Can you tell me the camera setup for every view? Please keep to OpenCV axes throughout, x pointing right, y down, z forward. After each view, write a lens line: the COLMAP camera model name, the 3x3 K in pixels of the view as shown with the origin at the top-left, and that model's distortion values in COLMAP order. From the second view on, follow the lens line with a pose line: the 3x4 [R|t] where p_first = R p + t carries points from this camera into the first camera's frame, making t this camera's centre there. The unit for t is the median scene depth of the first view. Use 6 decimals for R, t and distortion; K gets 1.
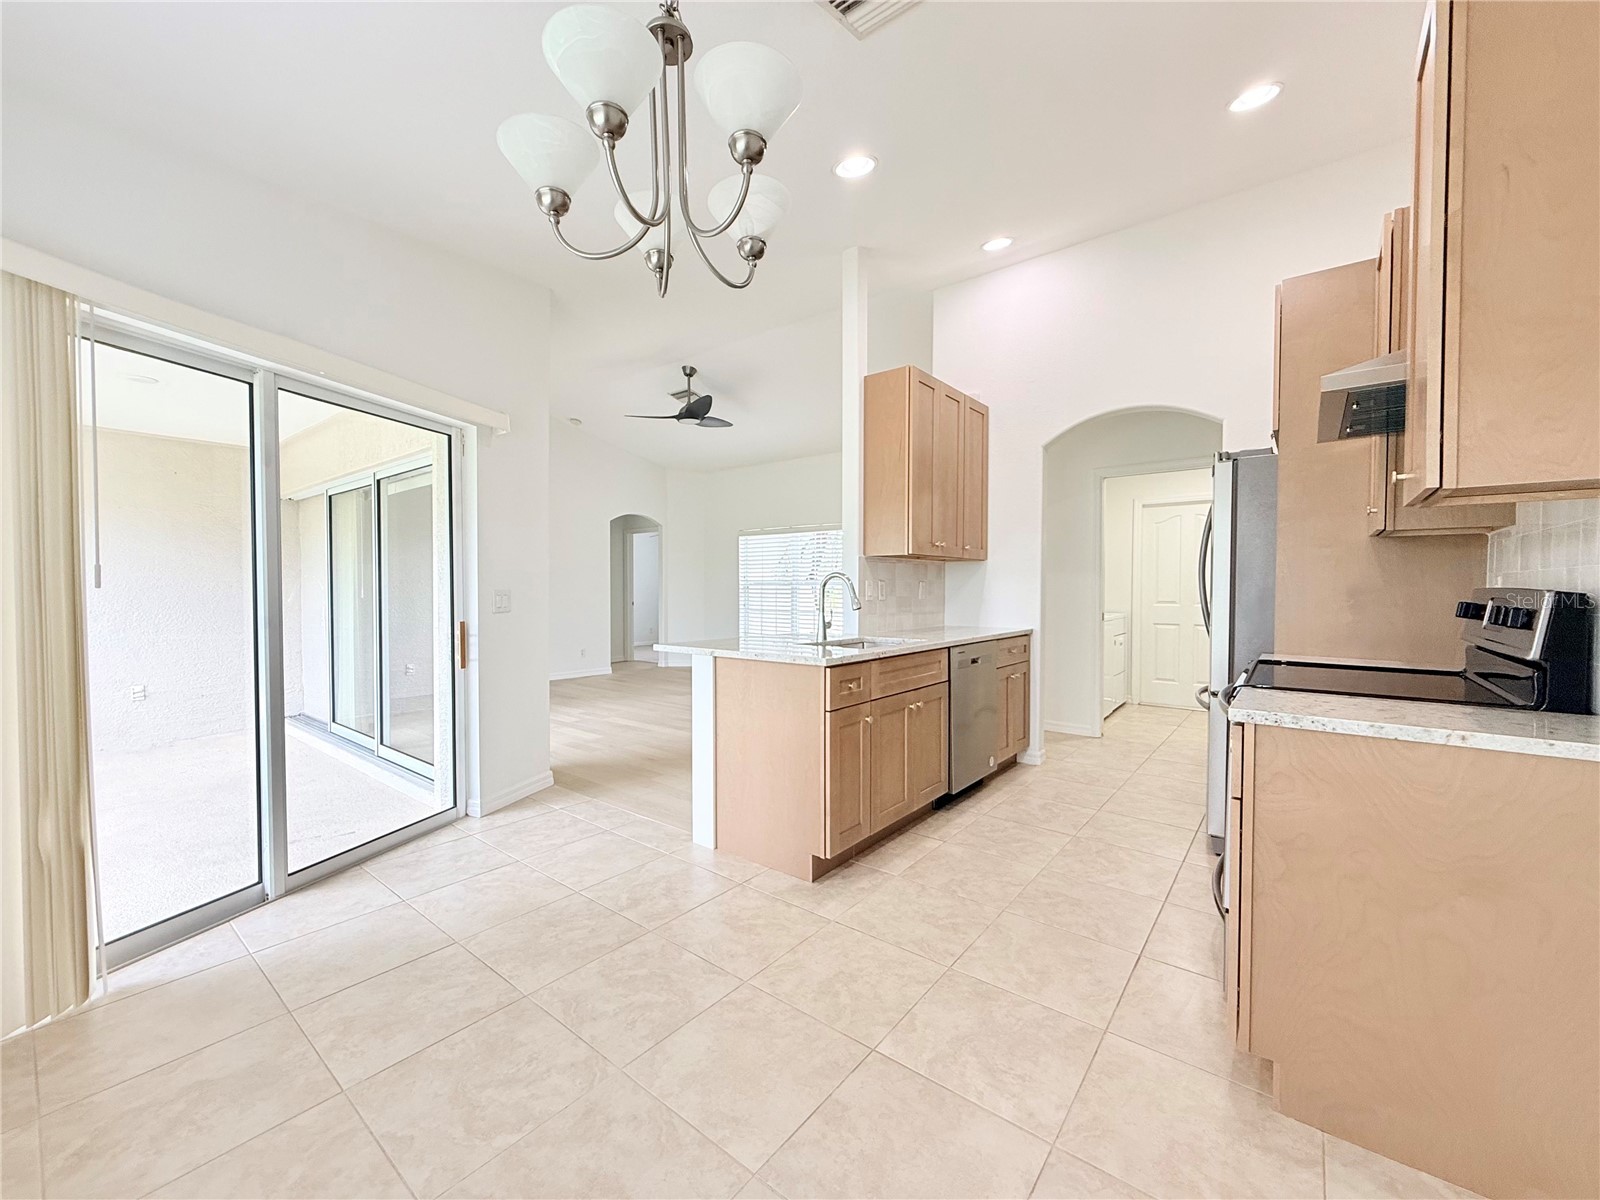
lens RADIAL K [[636.4, 0, 799.4], [0, 636.4, 599.0], [0, 0, 1]] dist [0.000721, 0.000013]
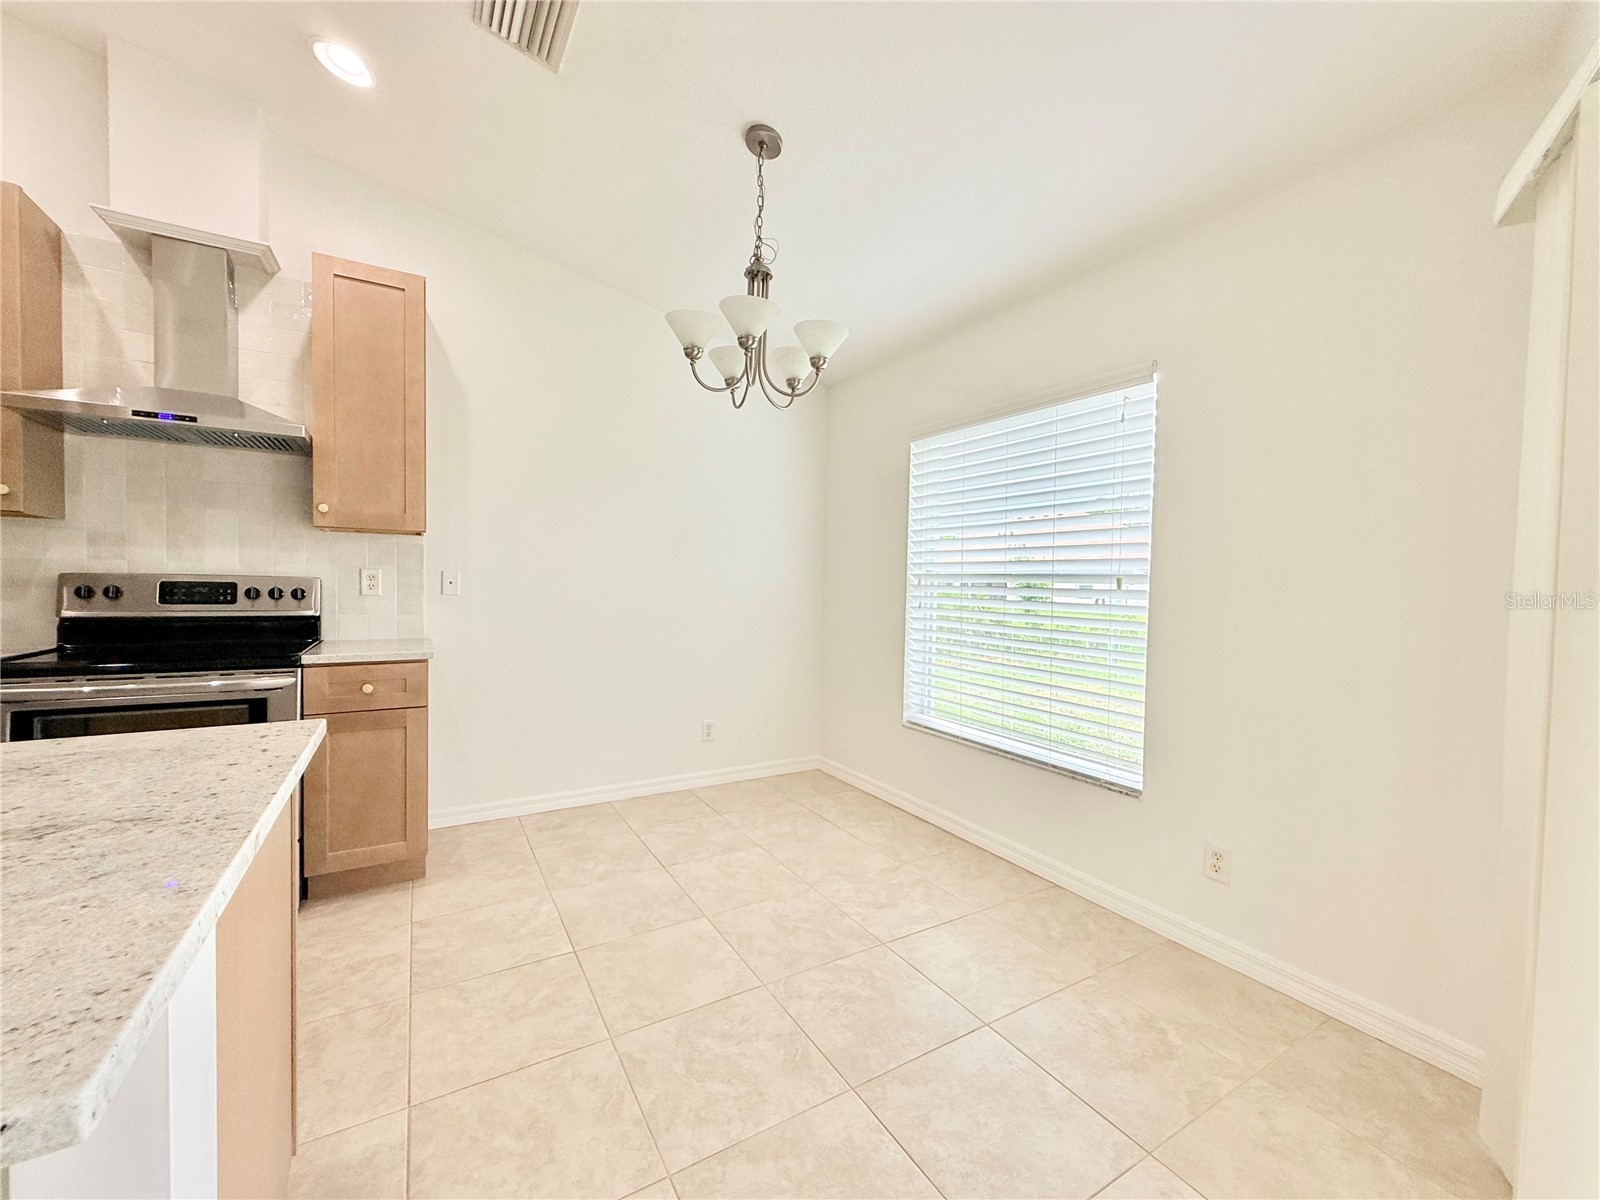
lens RADIAL K [[636.4, 0, 799.5], [0, 636.4, 597.6], [0, 0, 1]] dist [0.000721, 0.000013]
pose [[-0.935966, -0.024292, 0.351252, -0.443863], [-0.011642, 0.999207, 0.038081, -0.023613], [-0.351899, 0.031553, -0.935506, 1.231525]]
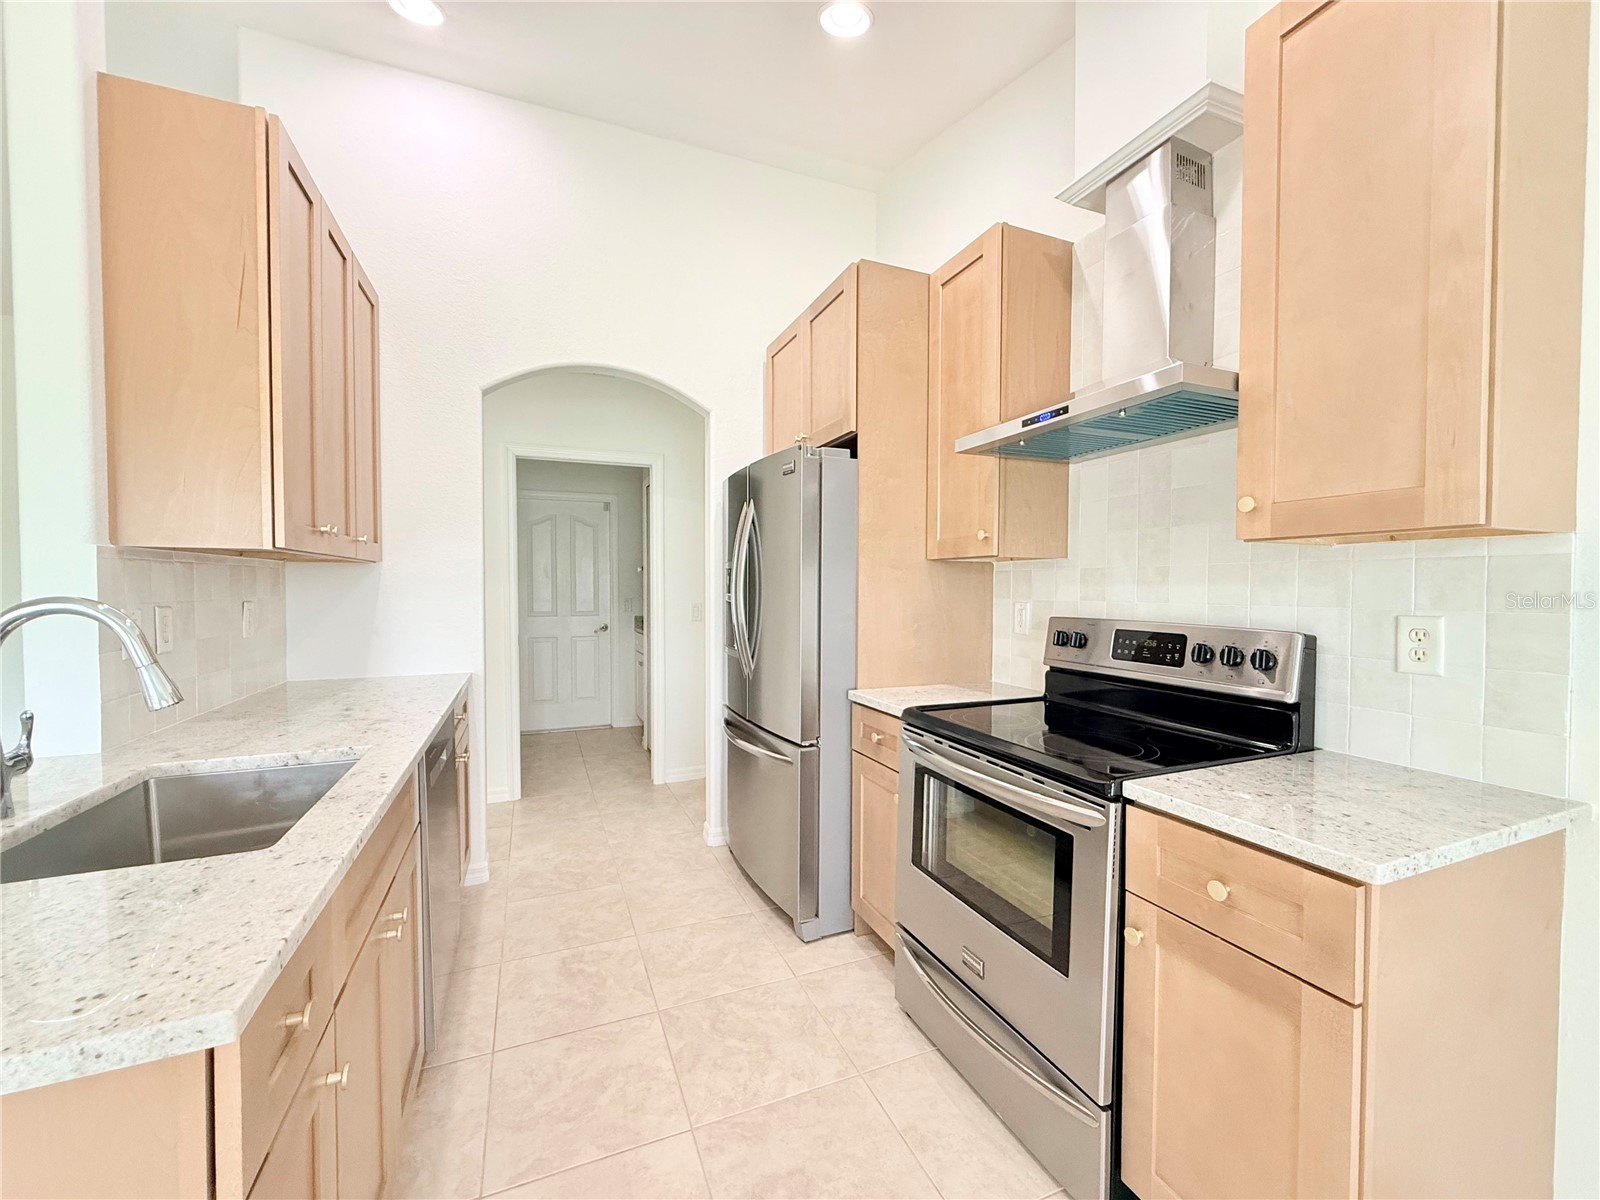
lens RADIAL K [[636.4, 0, 794.6], [0, 636.4, 602.2], [0, 0, 1]] dist [0.000721, 0.000013]
pose [[0.485146, -0.022047, 0.874155, -0.052759], [0.014667, 0.999747, 0.017075, -0.049313], [-0.874310, 0.004538, 0.485346, 0.660422]]
